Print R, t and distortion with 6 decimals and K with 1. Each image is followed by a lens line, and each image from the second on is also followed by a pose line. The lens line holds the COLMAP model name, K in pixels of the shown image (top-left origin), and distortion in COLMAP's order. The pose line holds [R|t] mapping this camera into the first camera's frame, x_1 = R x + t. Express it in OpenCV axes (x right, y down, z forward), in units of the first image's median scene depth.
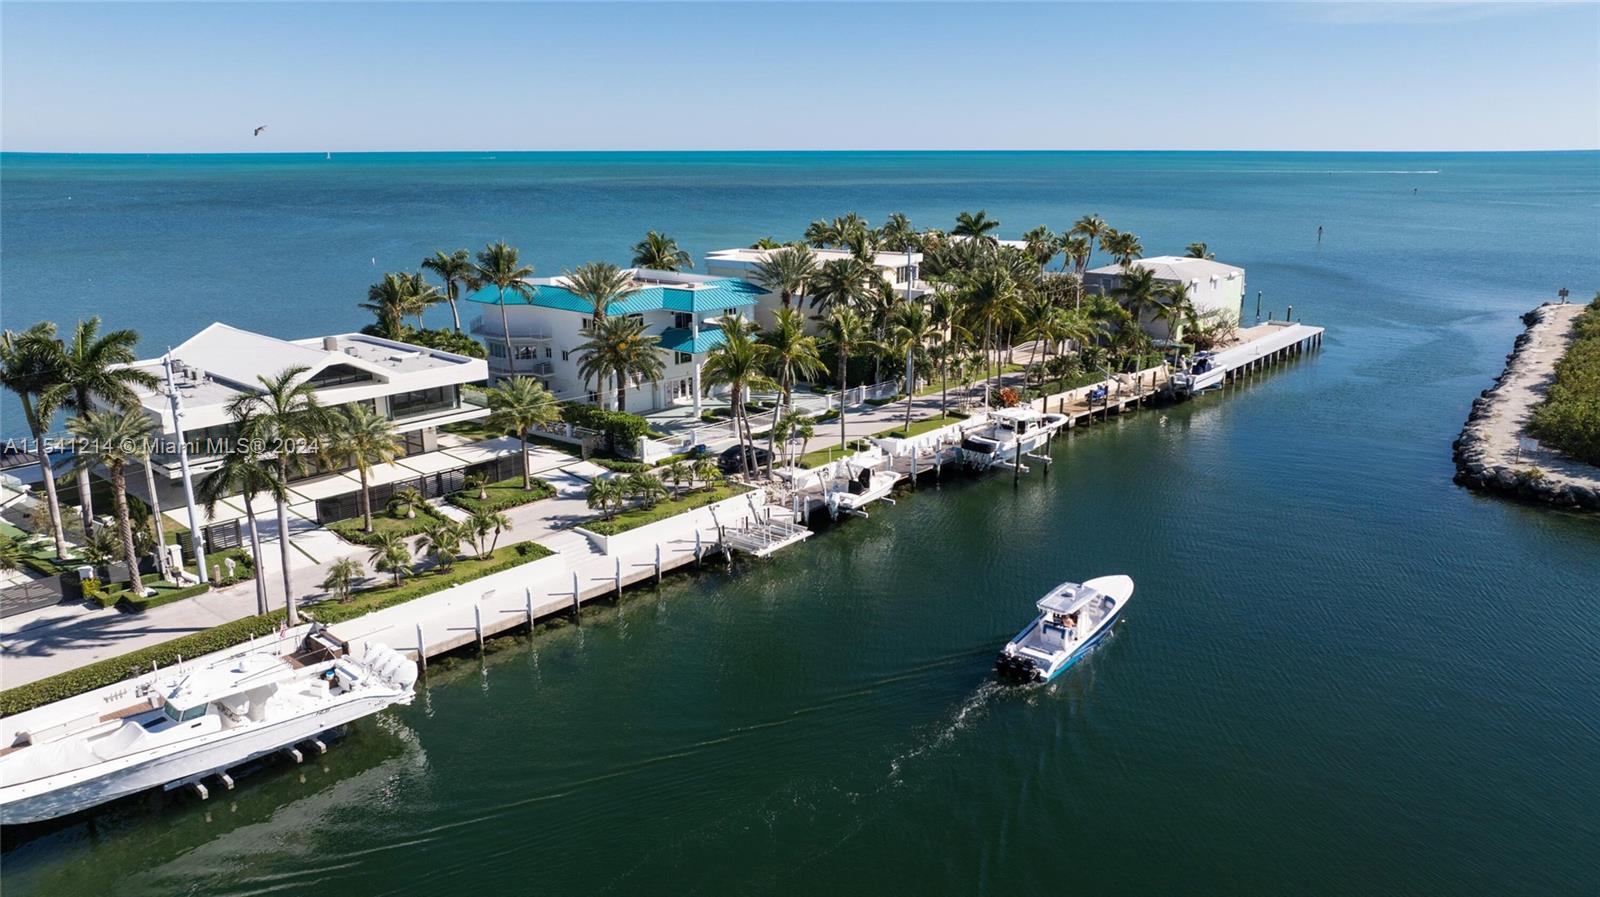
lens RADIAL K [[1098.0, 0, 803.5], [0, 1098.0, 450.1], [0, 0, 1]] dist [-0.020362, 0.002609]
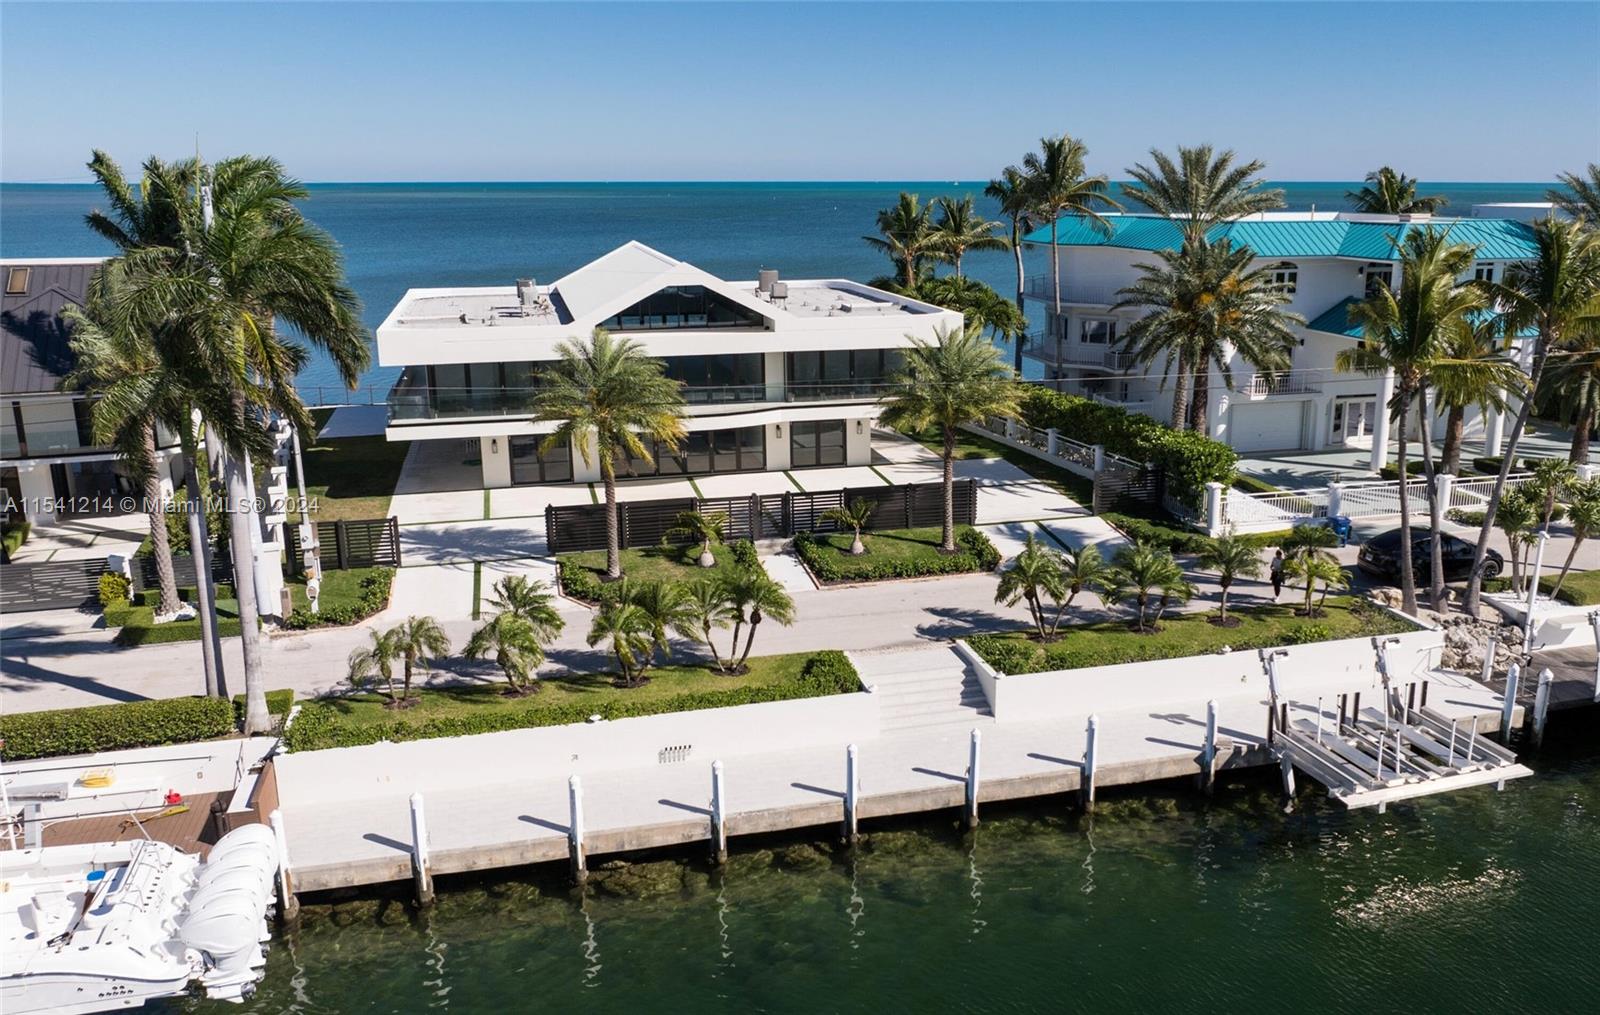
lens RADIAL K [[1433.1, 0, 798.4], [0, 1433.1, 491.2], [0, 0, 1]] dist [-0.014745, -0.010769]
pose [[0.843587, 0.130413, -0.520916, 0.034685], [-0.141551, 0.989757, 0.018557, 0.006739], [0.518000, 0.058082, 0.853406, 0.412755]]
